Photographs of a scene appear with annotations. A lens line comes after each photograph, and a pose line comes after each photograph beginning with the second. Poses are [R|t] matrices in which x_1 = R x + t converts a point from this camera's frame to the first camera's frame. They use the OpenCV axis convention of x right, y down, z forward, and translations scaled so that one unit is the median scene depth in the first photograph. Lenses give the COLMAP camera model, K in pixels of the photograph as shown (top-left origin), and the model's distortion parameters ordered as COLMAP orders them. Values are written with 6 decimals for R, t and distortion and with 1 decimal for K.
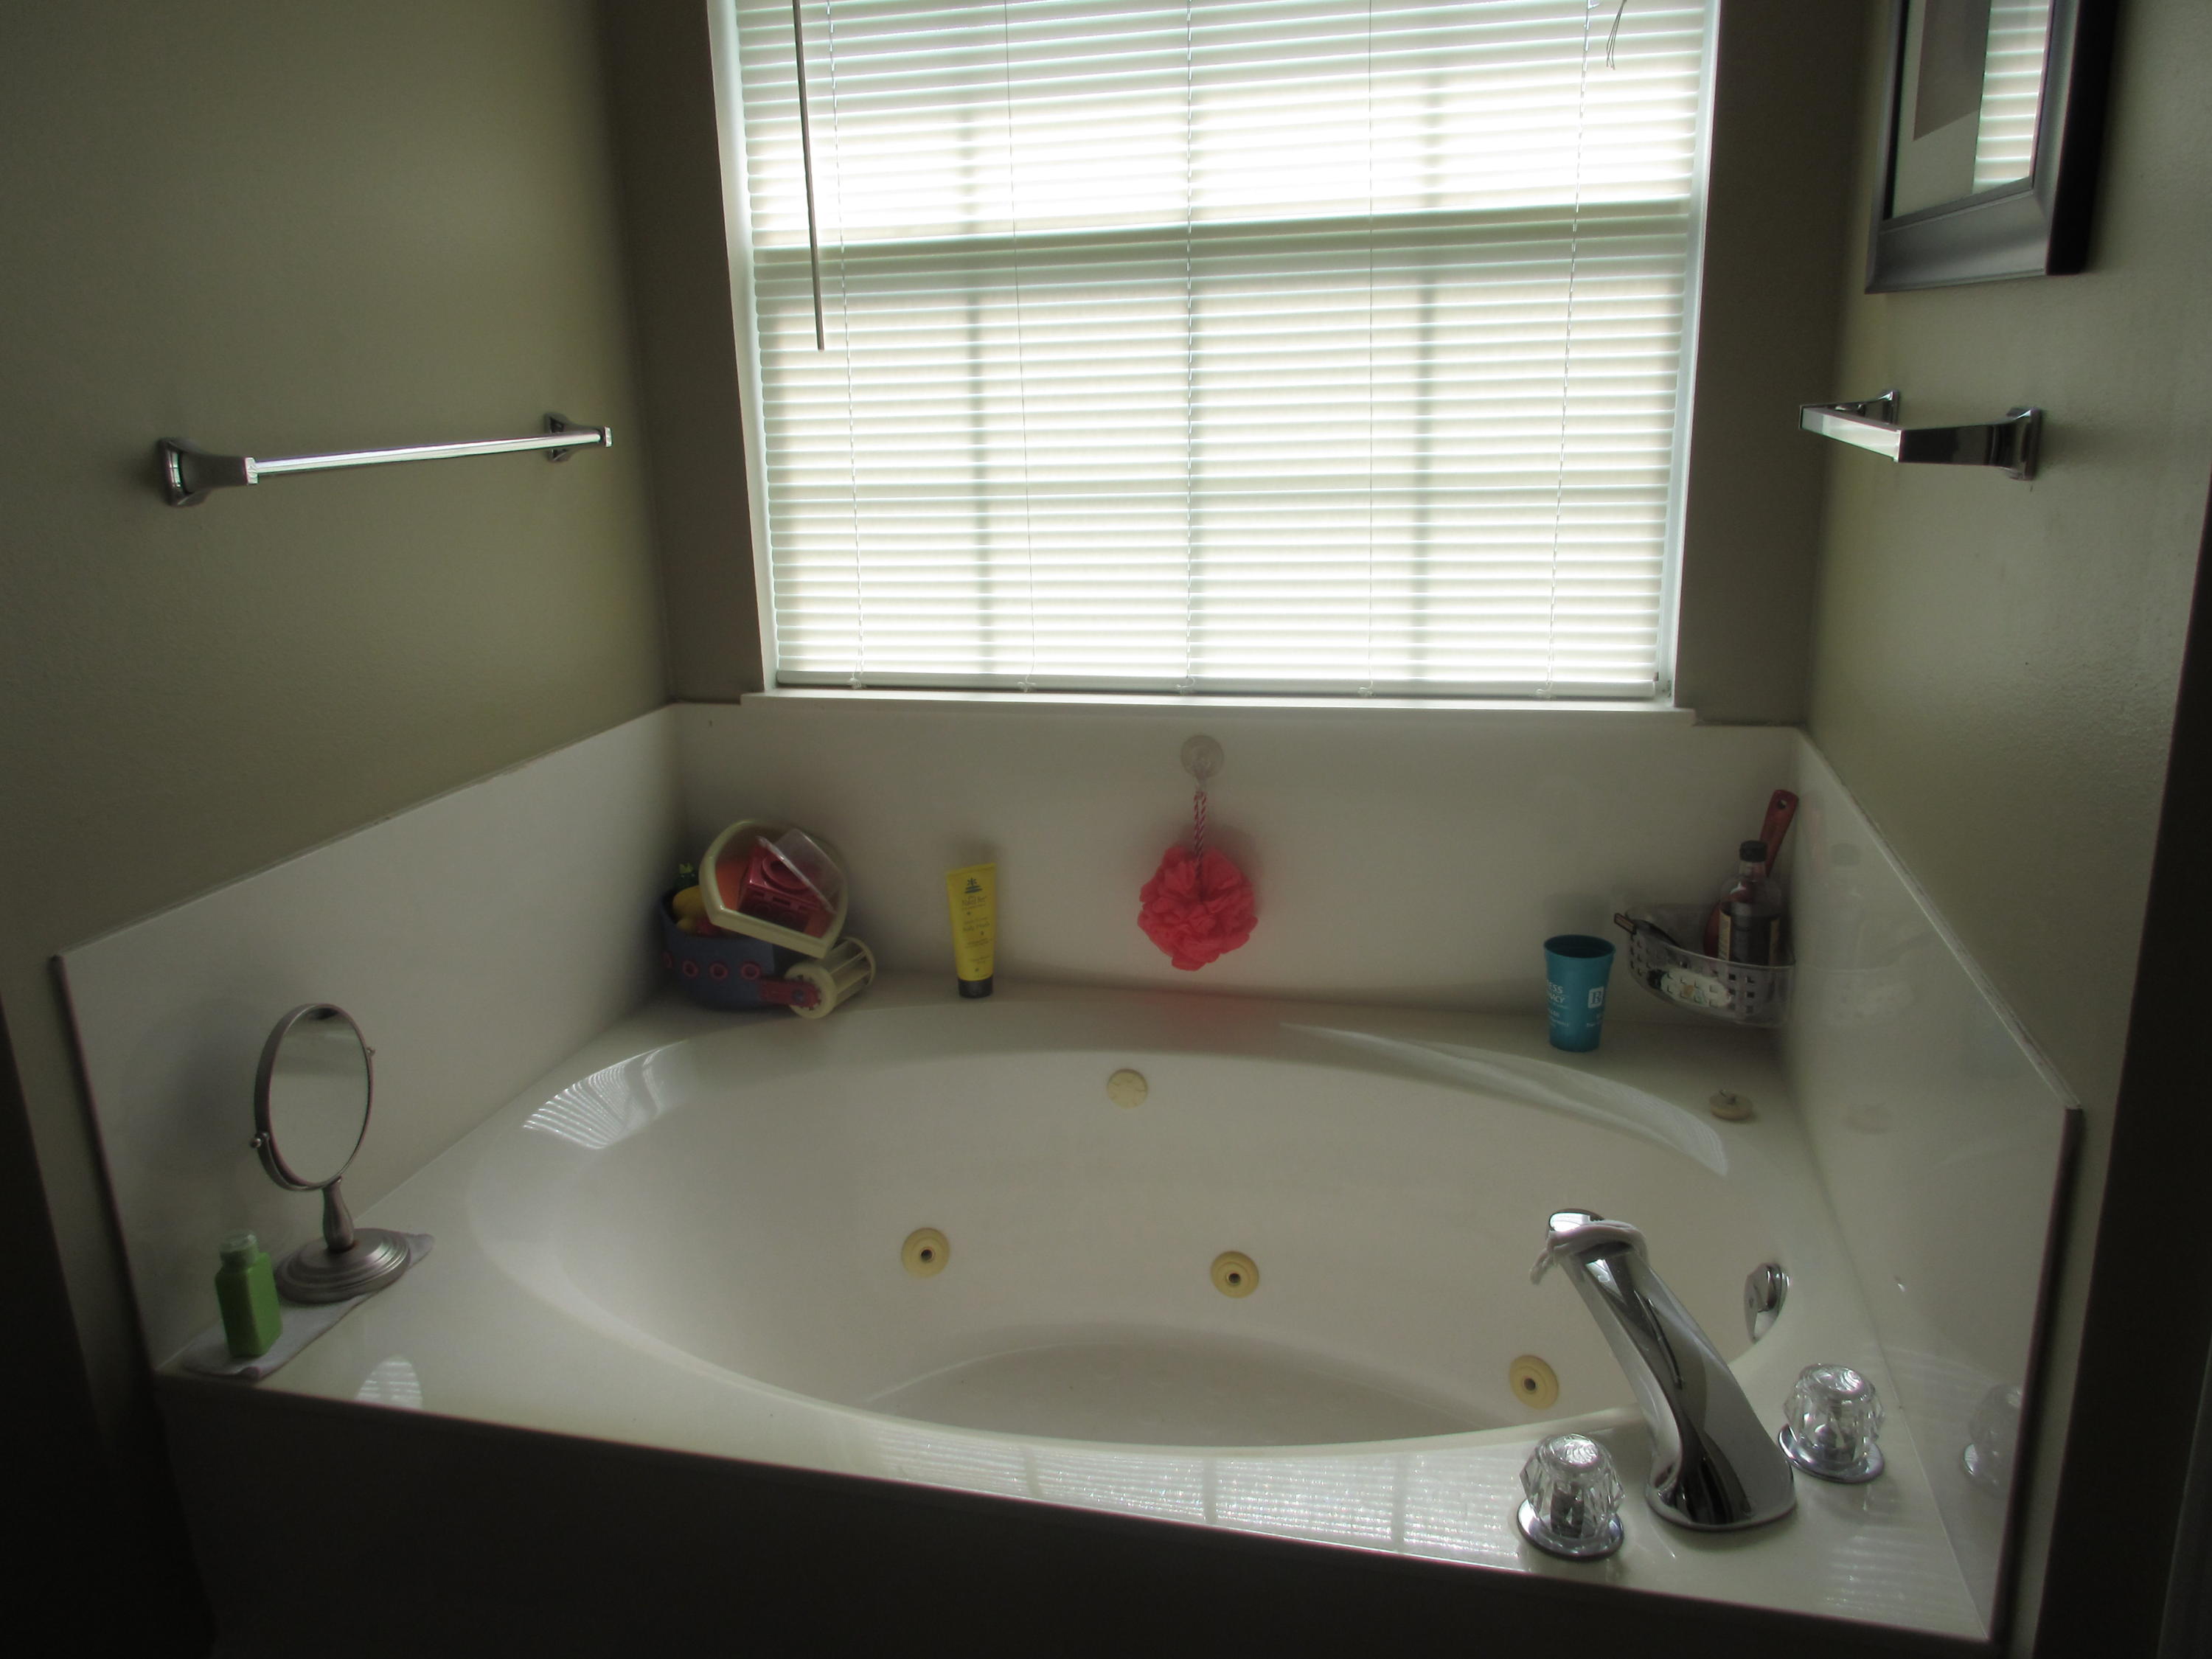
lens RADIAL K [[1647.6, 0, 1108.0], [0, 1647.6, 826.4], [0, 0, 1]] dist [0.004515, -0.018703]
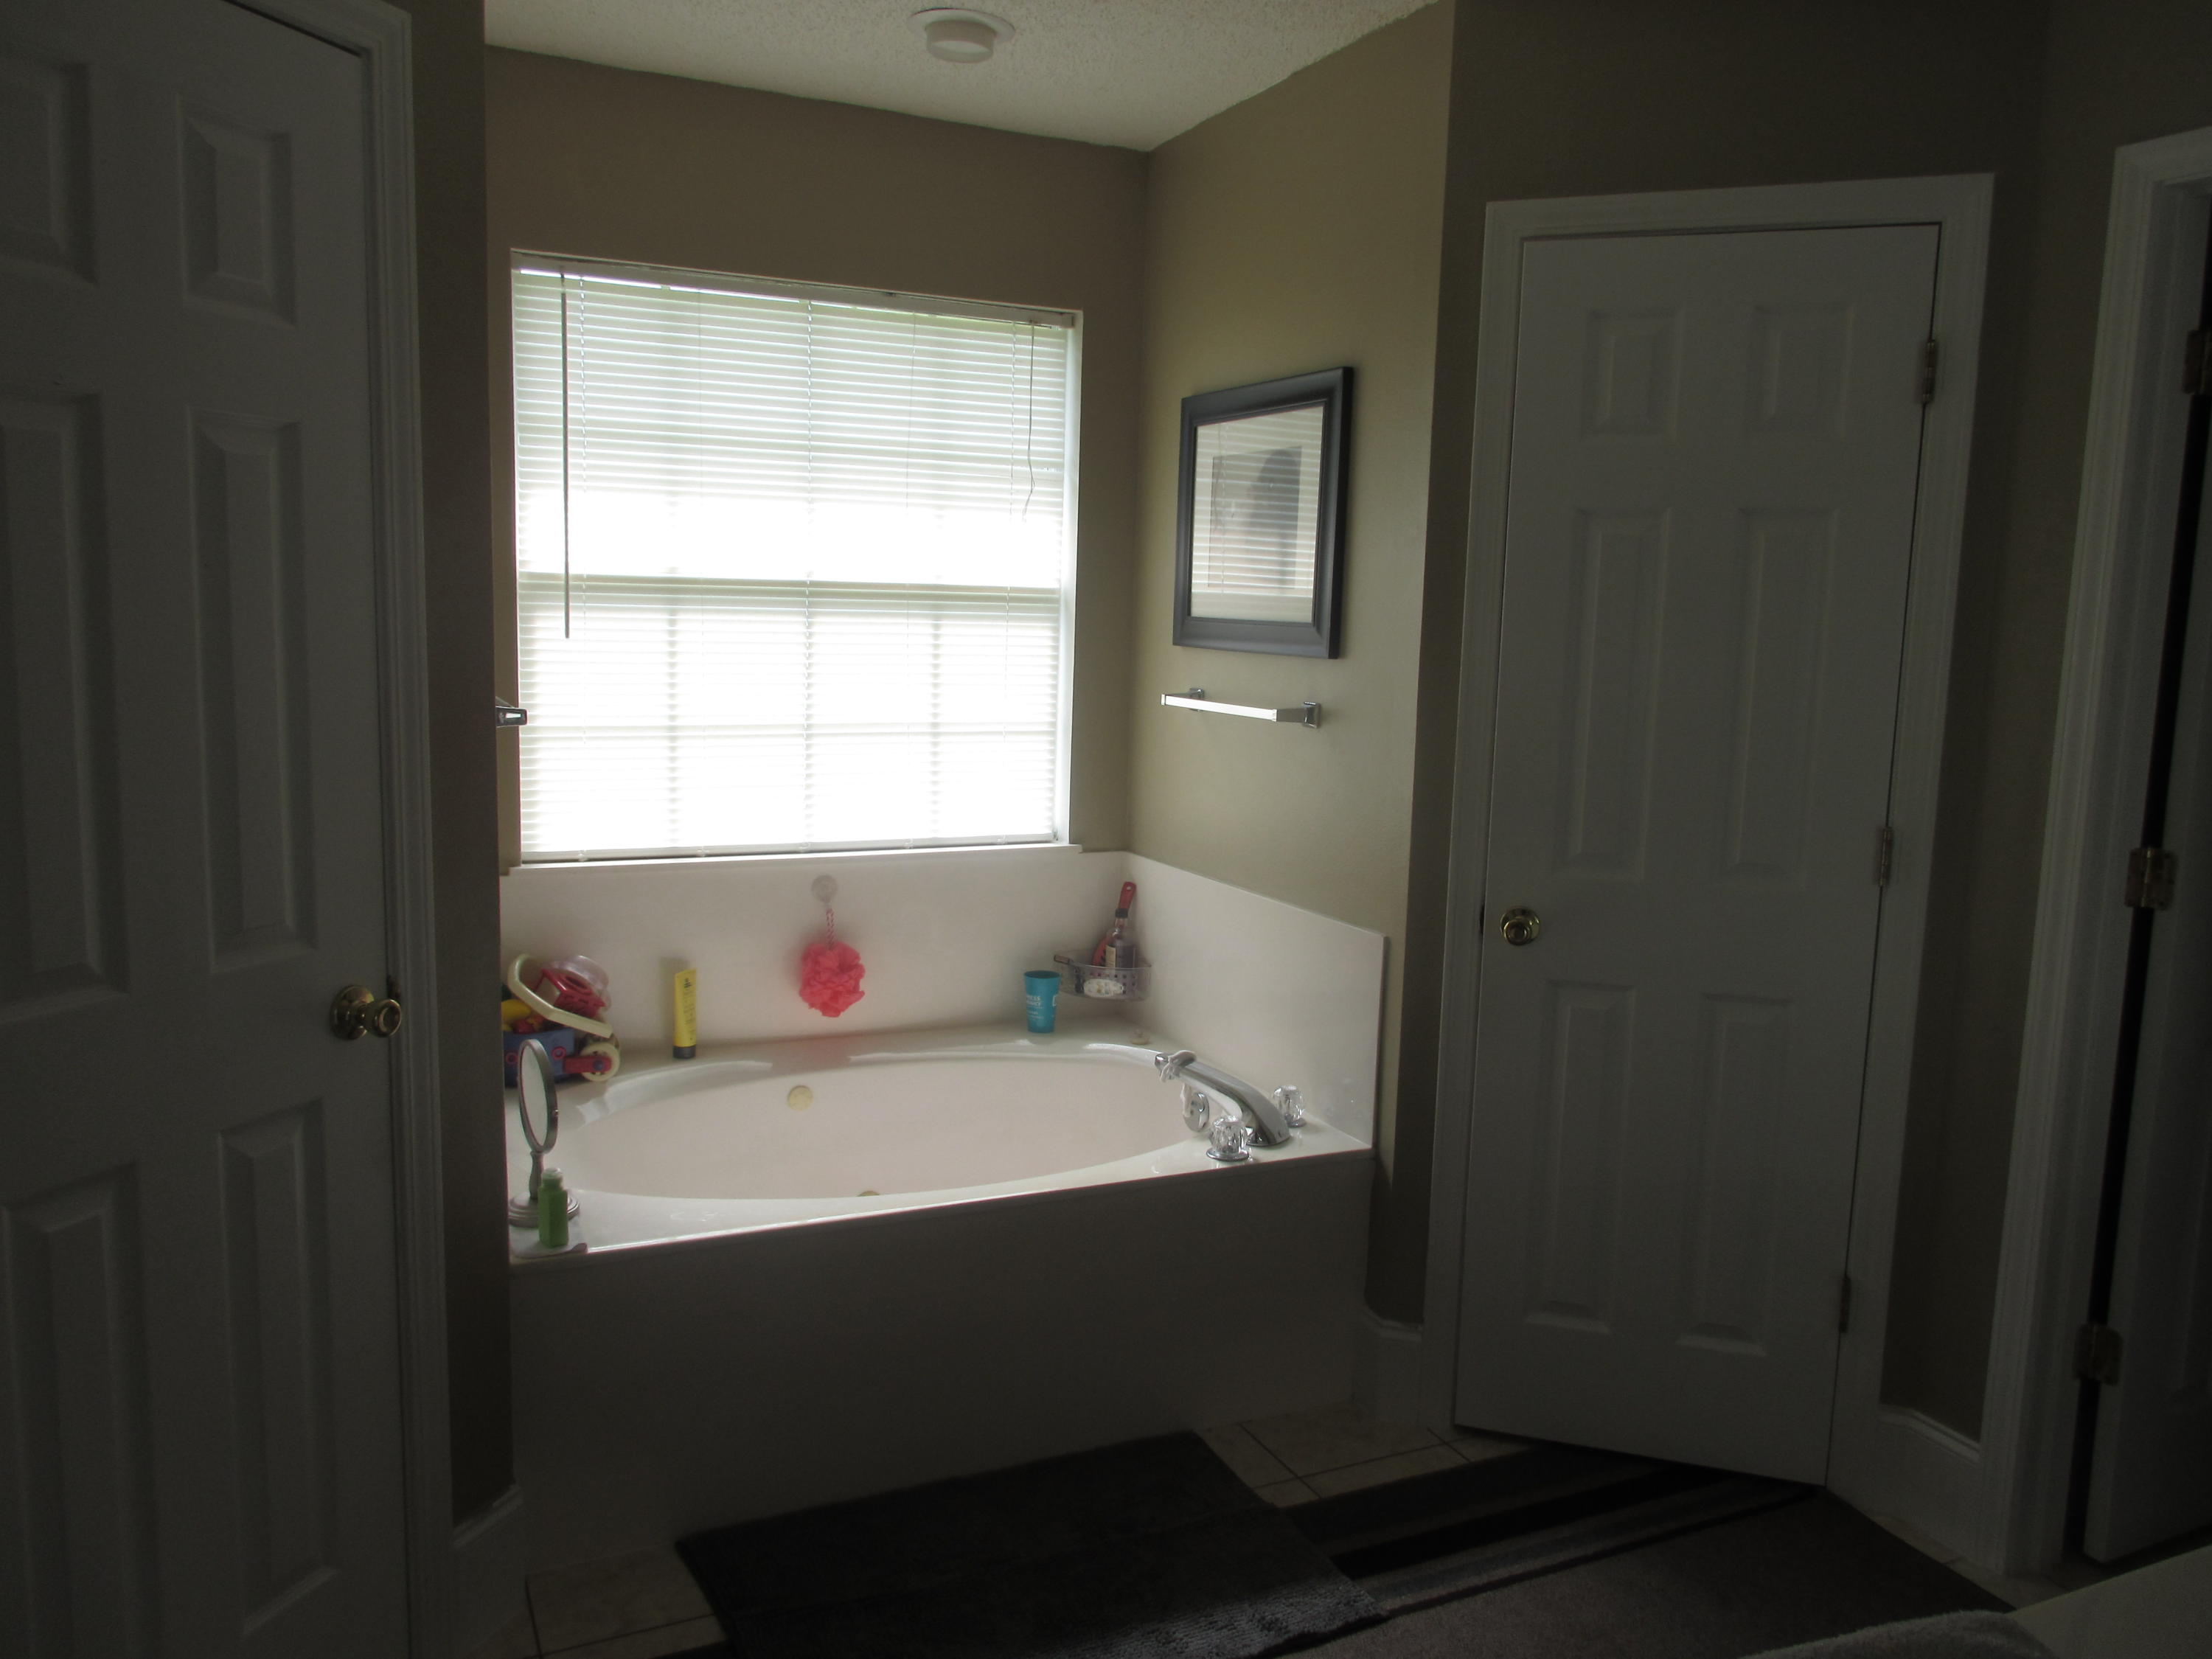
lens RADIAL K [[1647.6, 0, 1101.2], [0, 1647.6, 822.6], [0, 0, 1]] dist [0.004515, -0.018703]
pose [[0.774268, -0.028892, 0.632198, -0.781337], [0.121202, 0.987236, -0.103321, 0.098416], [-0.621143, 0.156622, 0.767887, -0.459291]]
